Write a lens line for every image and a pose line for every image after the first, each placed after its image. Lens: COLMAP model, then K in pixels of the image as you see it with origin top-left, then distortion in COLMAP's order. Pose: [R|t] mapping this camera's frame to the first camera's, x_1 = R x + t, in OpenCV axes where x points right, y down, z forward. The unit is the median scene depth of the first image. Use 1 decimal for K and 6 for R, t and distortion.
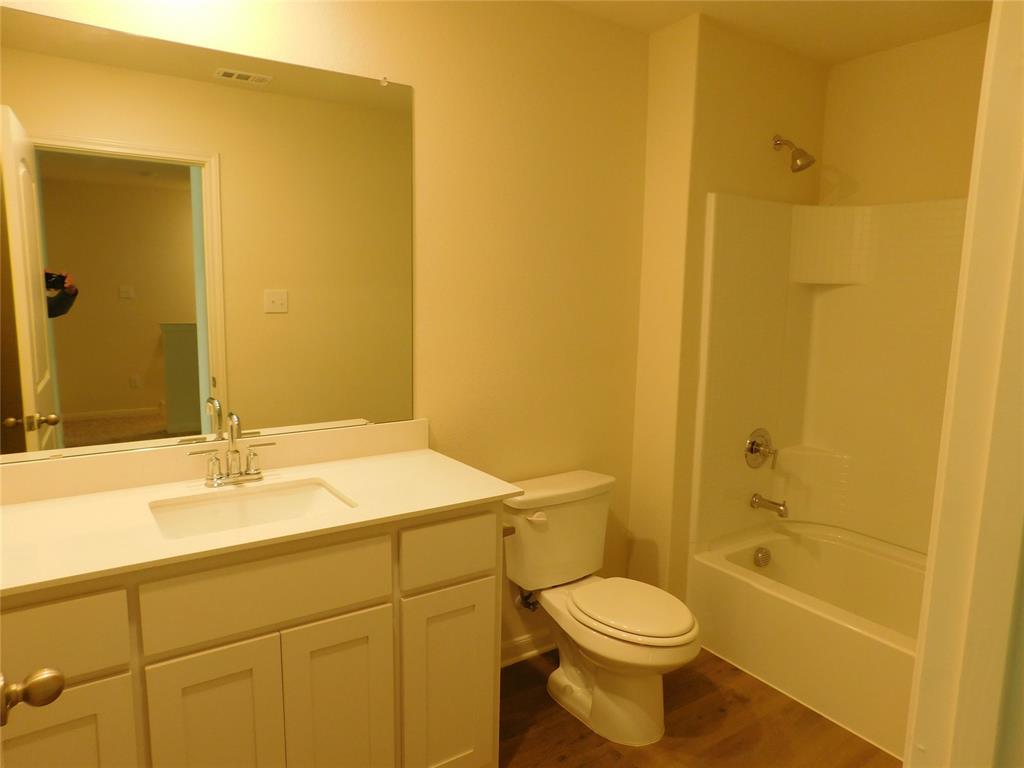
lens RADIAL K [[679.8, 0, 514.6], [0, 679.8, 380.7], [0, 0, 1]] dist [-0.048261, 0.017530]
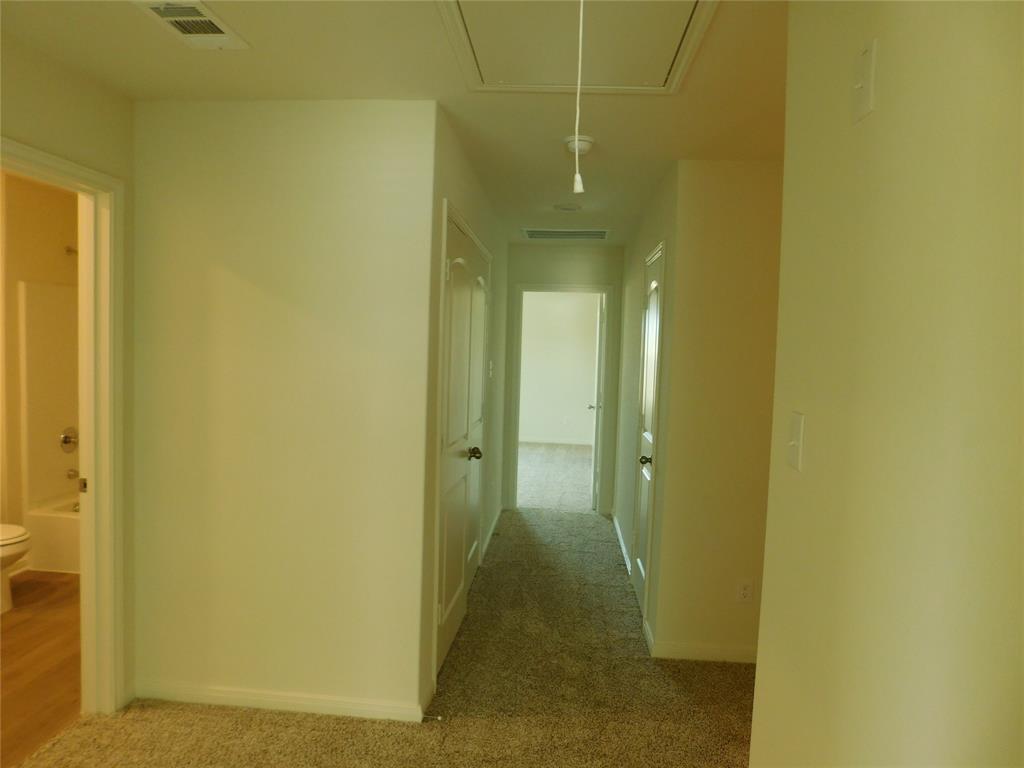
lens RADIAL K [[679.8, 0, 515.9], [0, 679.8, 385.3], [0, 0, 1]] dist [-0.048261, 0.017530]
pose [[0.636245, -0.040052, 0.770447, -0.174891], [0.090374, 0.995645, -0.022873, 0.103479], [-0.766176, 0.084181, 0.637094, -0.810887]]
